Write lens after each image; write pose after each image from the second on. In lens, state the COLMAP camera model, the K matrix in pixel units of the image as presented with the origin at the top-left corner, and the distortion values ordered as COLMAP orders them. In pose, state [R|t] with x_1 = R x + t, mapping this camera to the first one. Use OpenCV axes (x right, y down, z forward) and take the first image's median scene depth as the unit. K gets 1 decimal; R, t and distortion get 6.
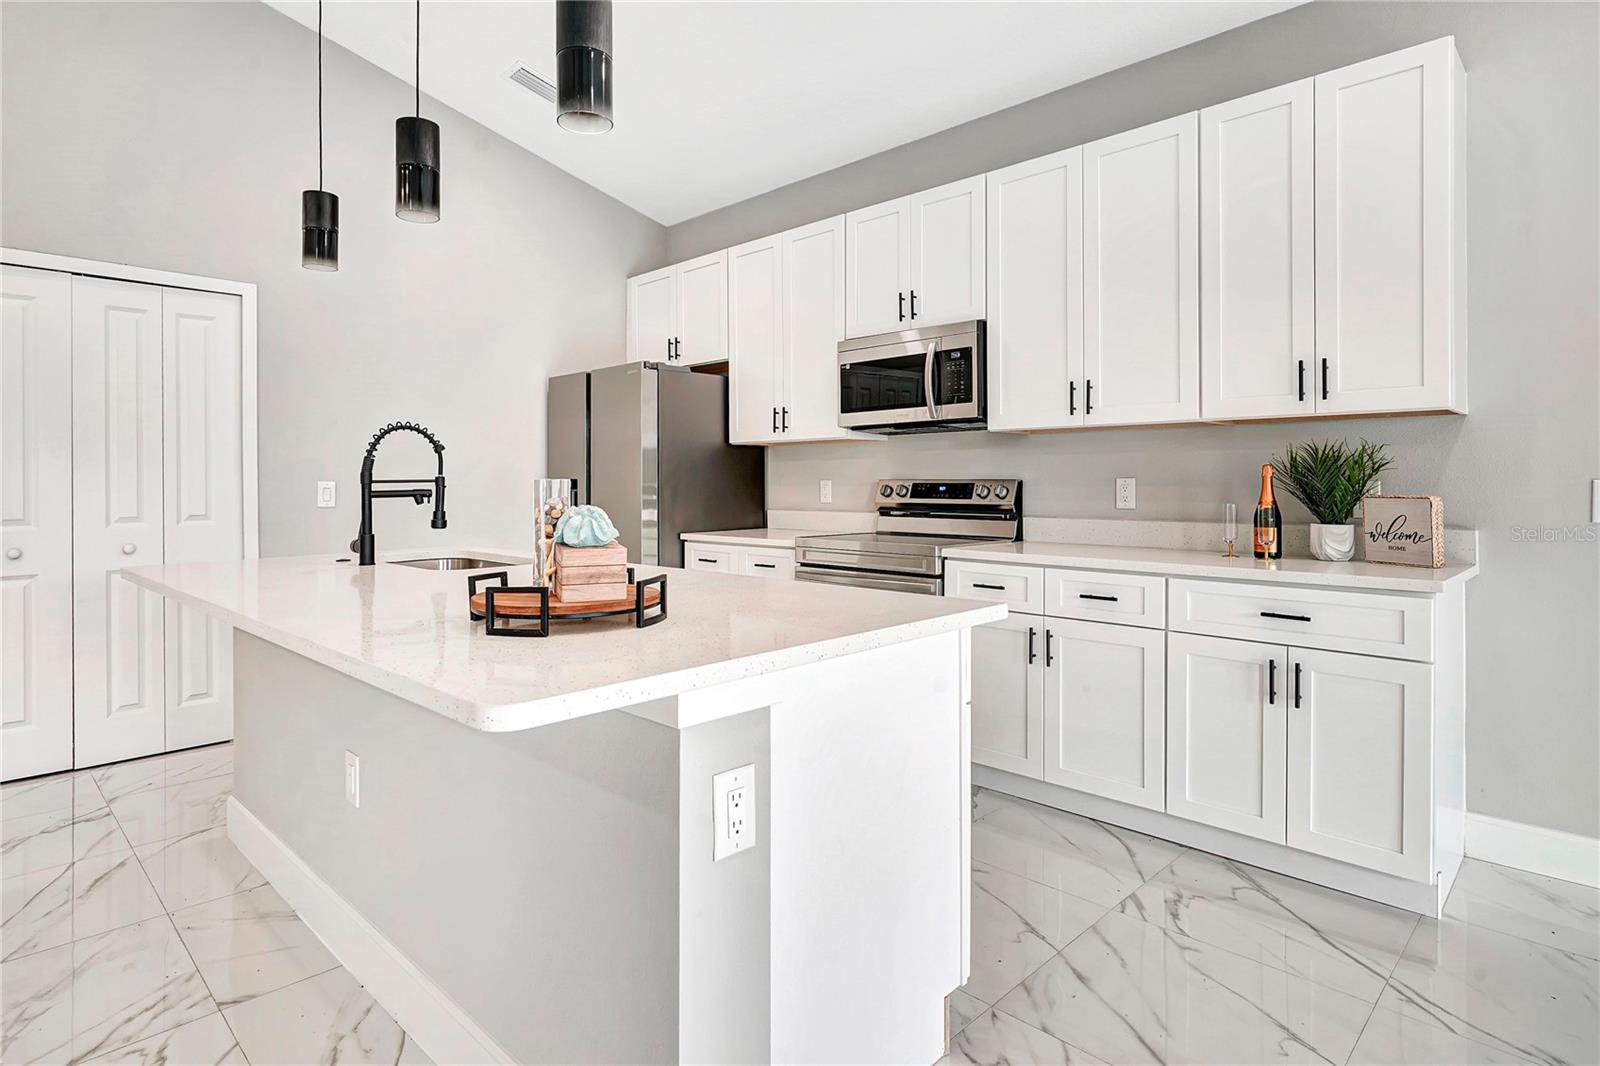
lens RADIAL K [[857.2, 0, 792.9], [0, 857.2, 482.0], [0, 0, 1]] dist [-0.002624, -0.000241]
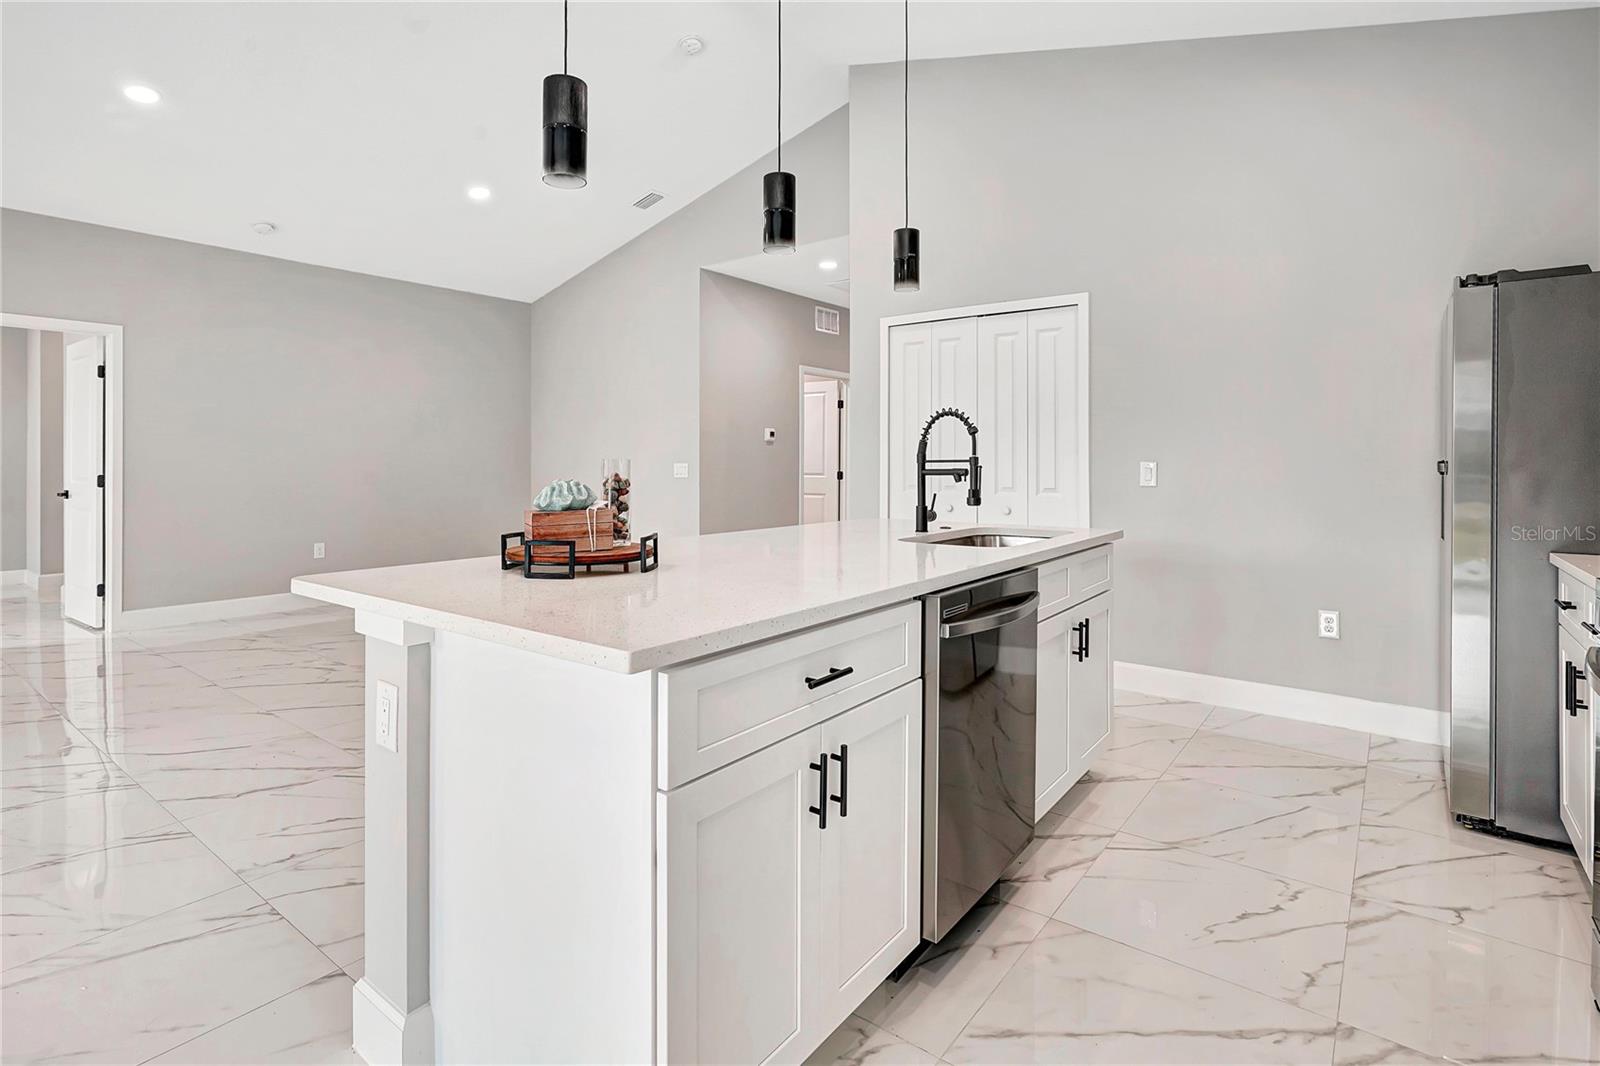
lens RADIAL K [[782.5, 0, 793.1], [0, 782.5, 471.9], [0, 0, 1]] dist [-0.002999, 0.002074]
pose [[0.116142, 0.016594, -0.993094, 0.451553], [-0.005787, 0.999855, 0.016030, -0.001822], [0.993216, 0.003886, 0.116221, 0.570633]]
